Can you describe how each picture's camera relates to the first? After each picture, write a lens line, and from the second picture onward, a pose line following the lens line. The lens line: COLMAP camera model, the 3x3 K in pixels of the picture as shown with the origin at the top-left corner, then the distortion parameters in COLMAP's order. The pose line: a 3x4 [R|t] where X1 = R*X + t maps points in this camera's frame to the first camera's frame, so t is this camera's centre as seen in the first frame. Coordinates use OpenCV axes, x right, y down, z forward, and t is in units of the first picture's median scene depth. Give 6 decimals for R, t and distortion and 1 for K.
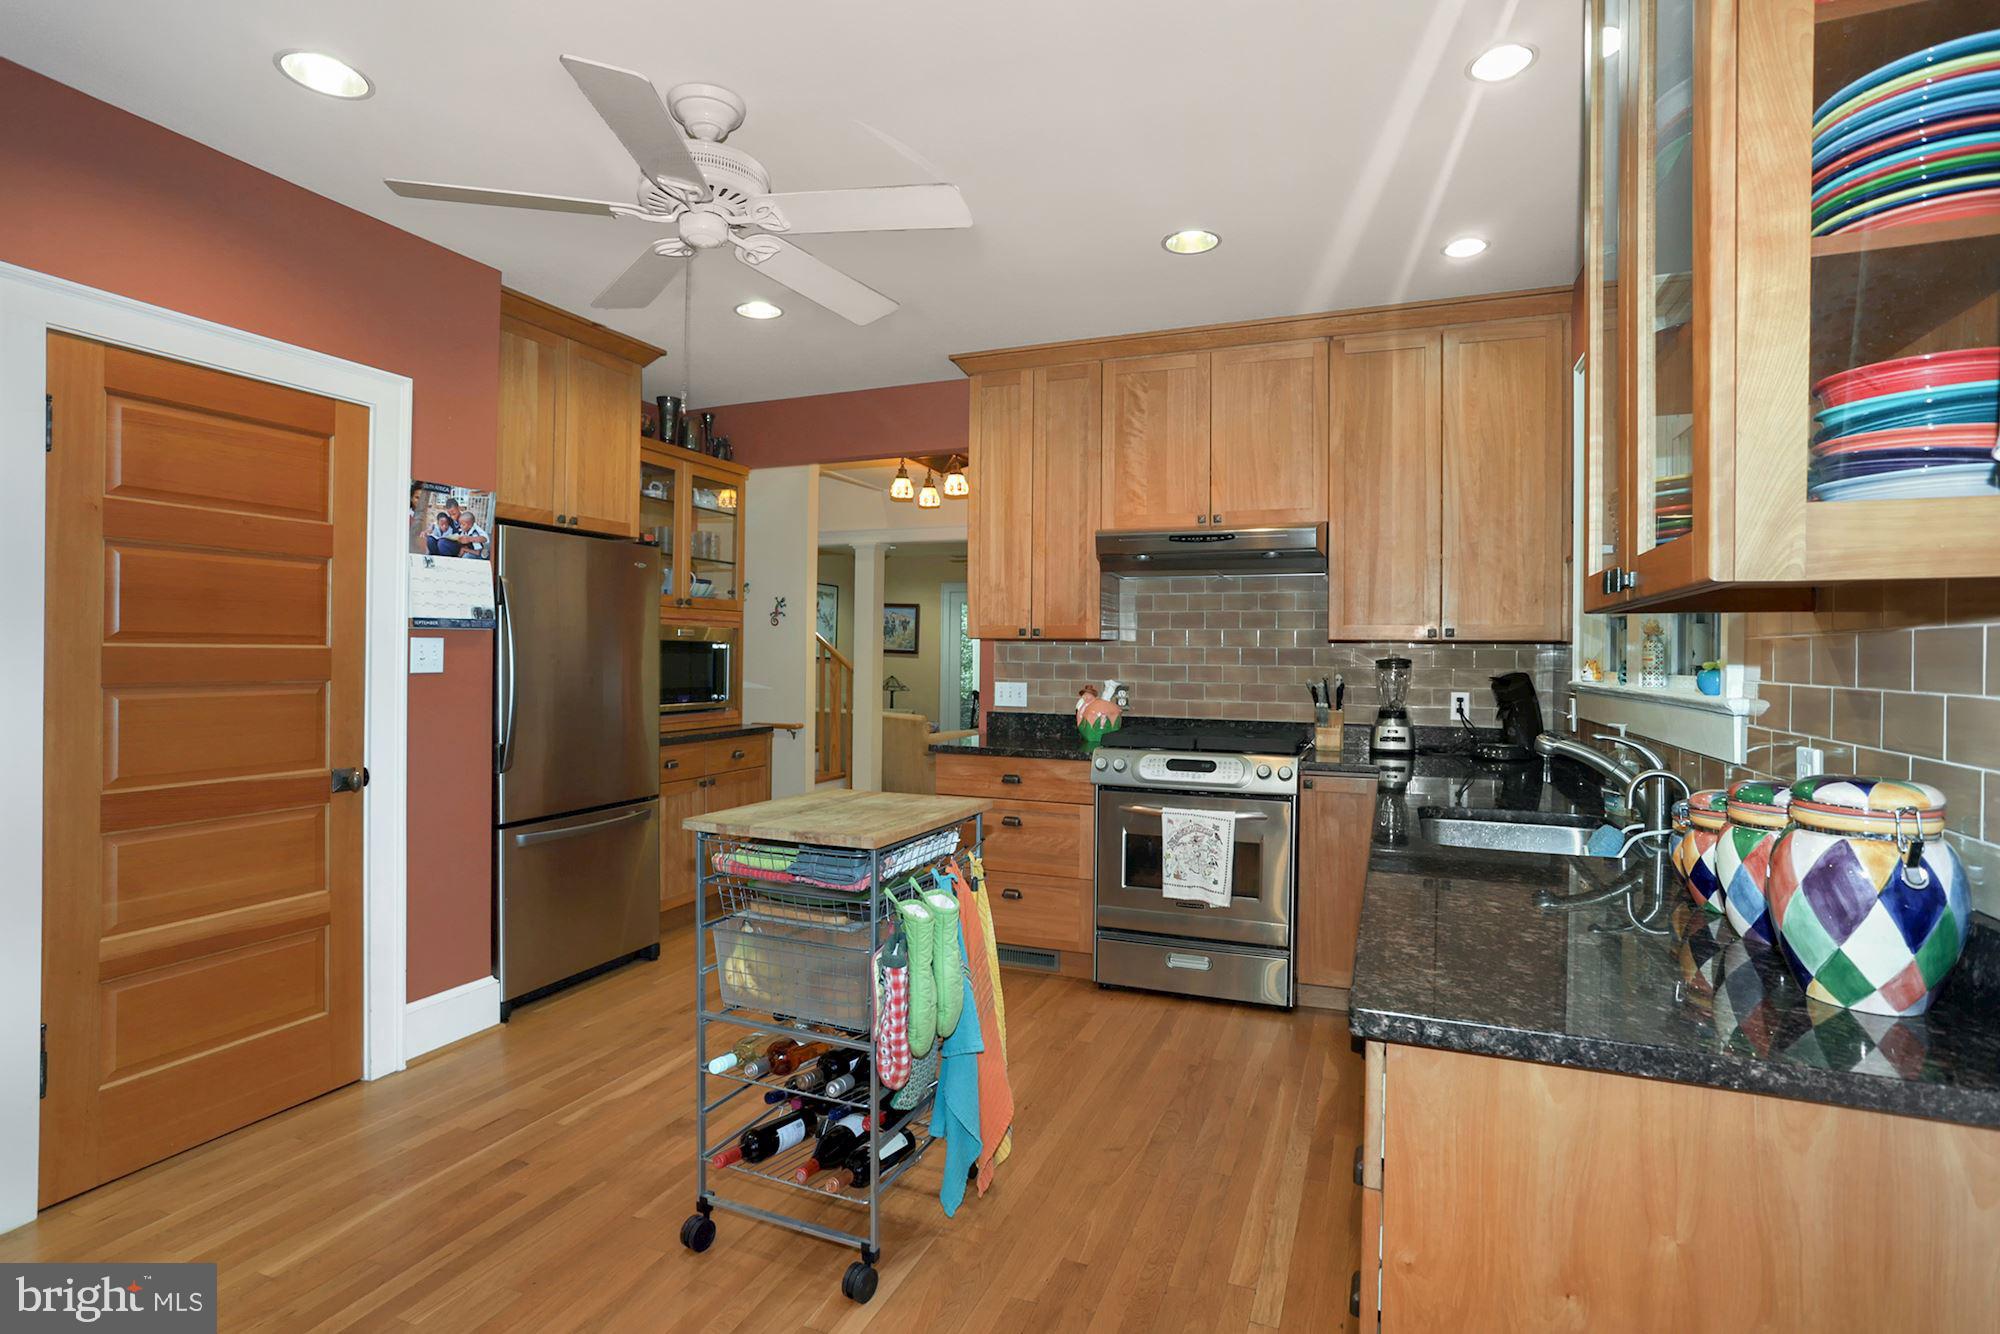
lens RADIAL K [[990.1, 0, 960.7], [0, 990.1, 654.6], [0, 0, 1]] dist [-0.038155, 0.018764]
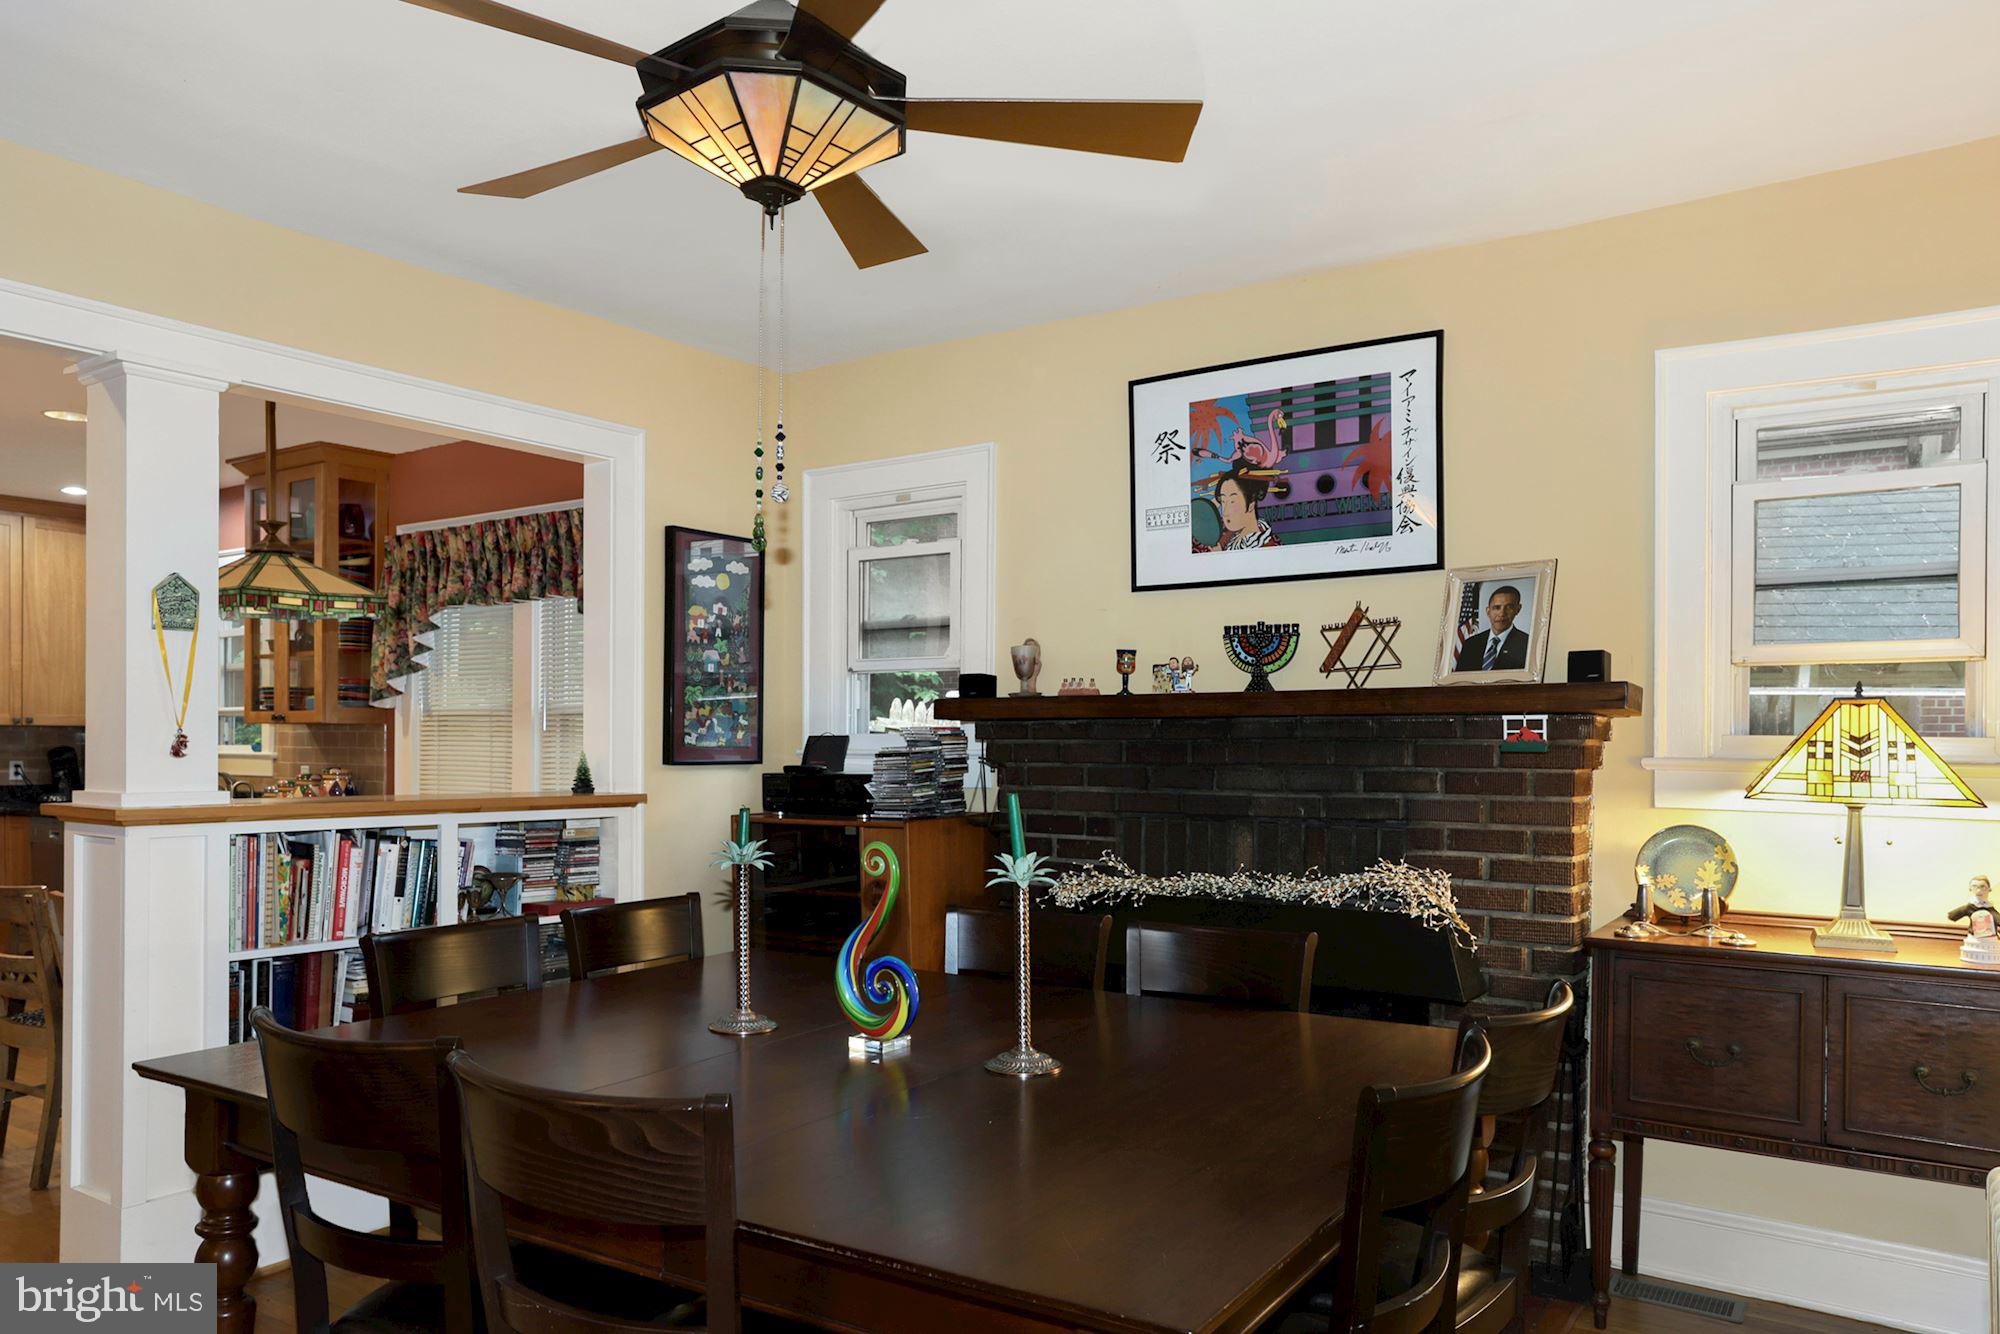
lens RADIAL K [[1479.6, 0, 1014.4], [0, 1479.6, 754.9], [0, 0, 1]] dist [-0.008363, 0.010634]
pose [[0.199005, -0.014327, 0.979894, -1.197853], [-0.004338, 0.999870, 0.015501, -0.008903], [-0.979989, -0.007336, 0.198917, -0.783149]]
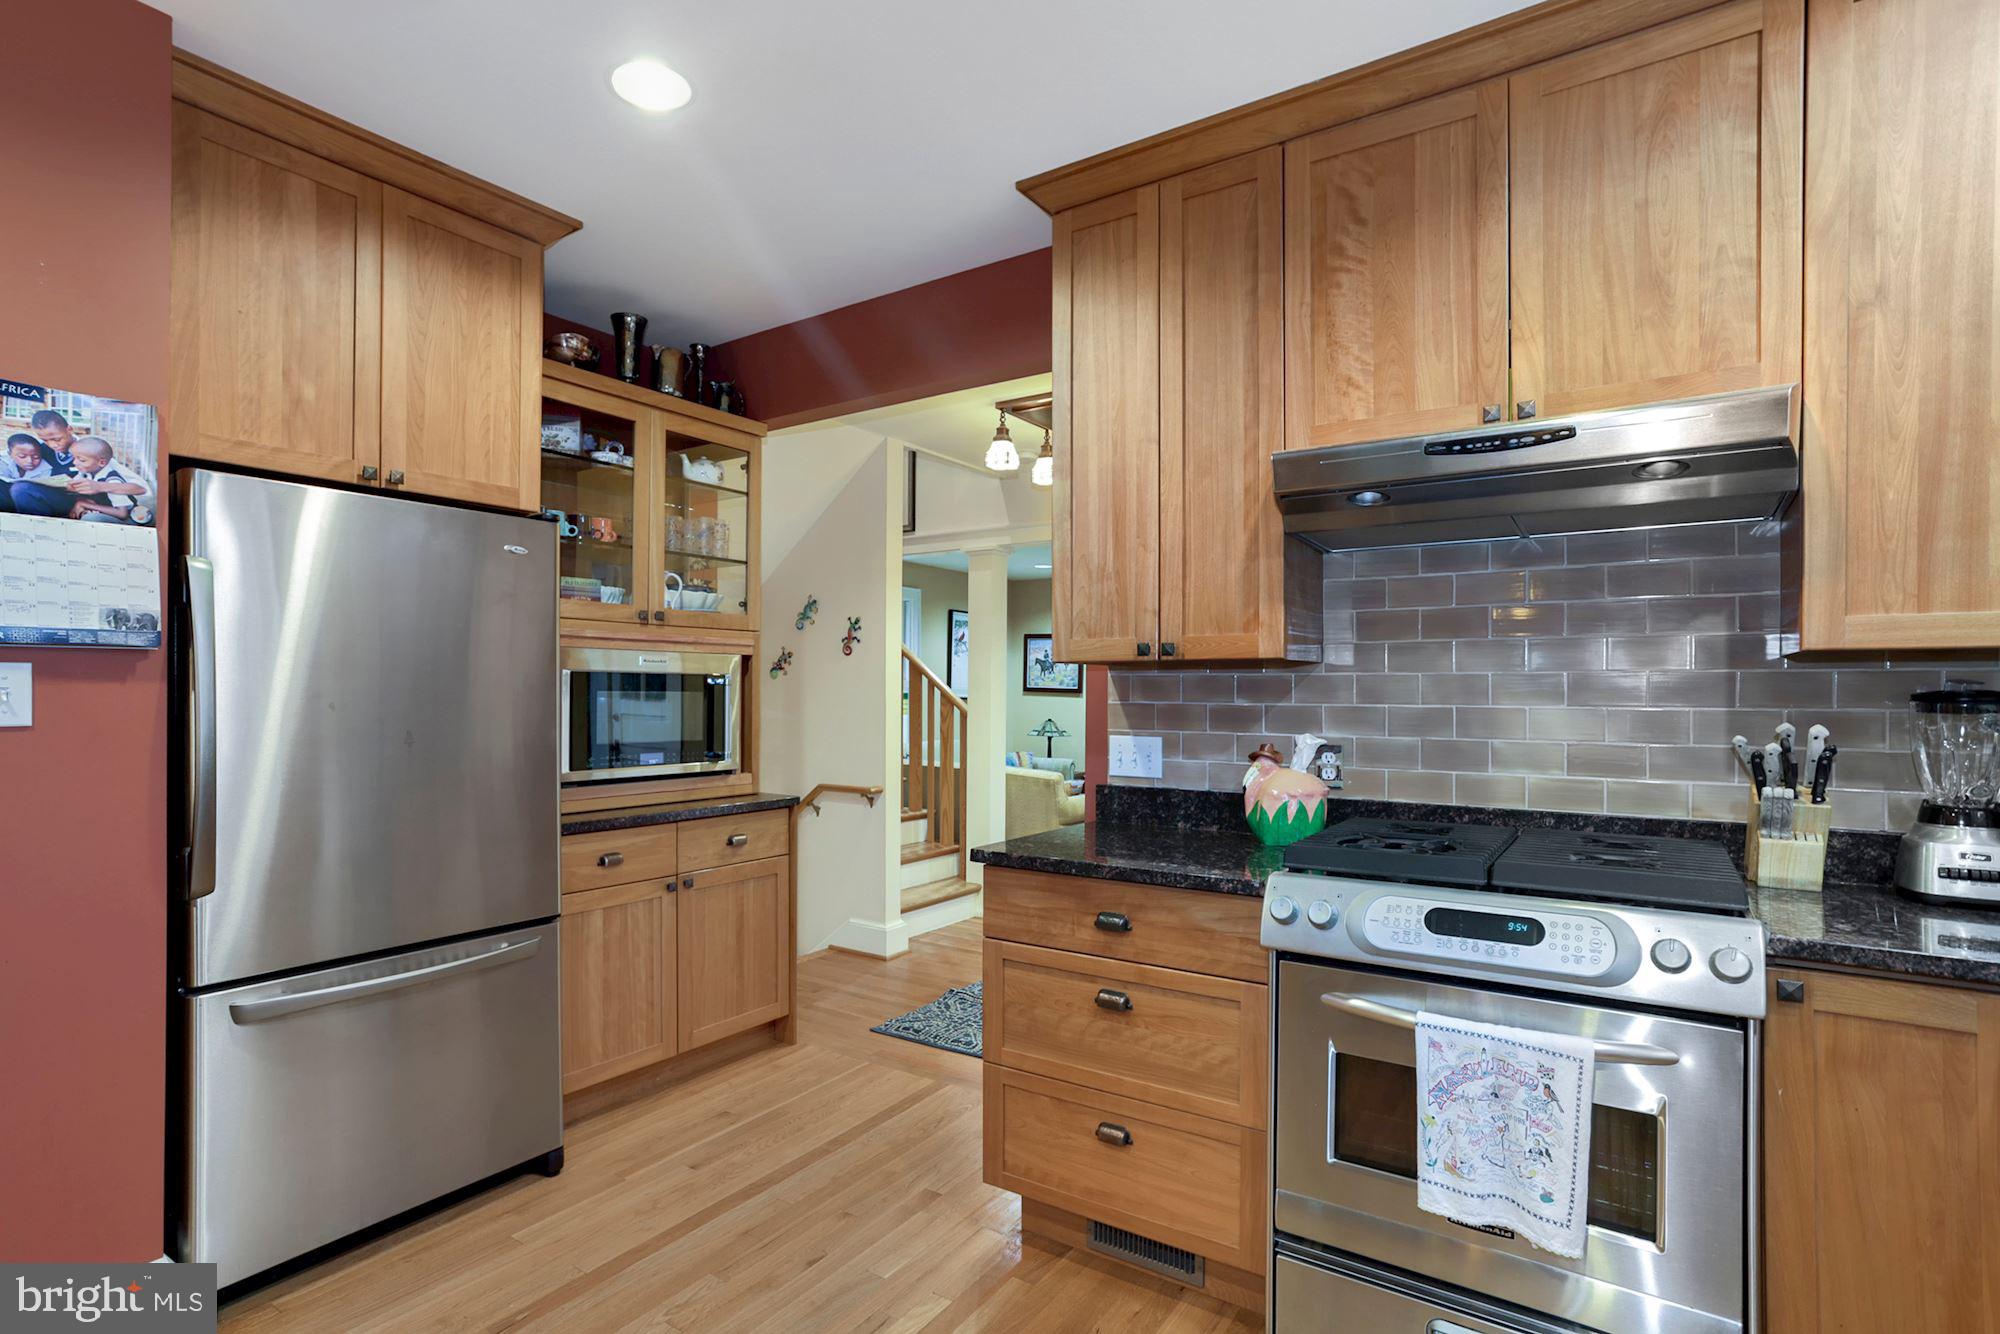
lens RADIAL K [[990.1, 0, 978.2], [0, 990.1, 696.3], [0, 0, 1]] dist [-0.038155, 0.018764]
pose [[0.983016, -0.005402, -0.183440, 0.074863], [0.005654, 0.999984, 0.000854, 0.003192], [0.183433, -0.001876, 0.983031, 0.440507]]
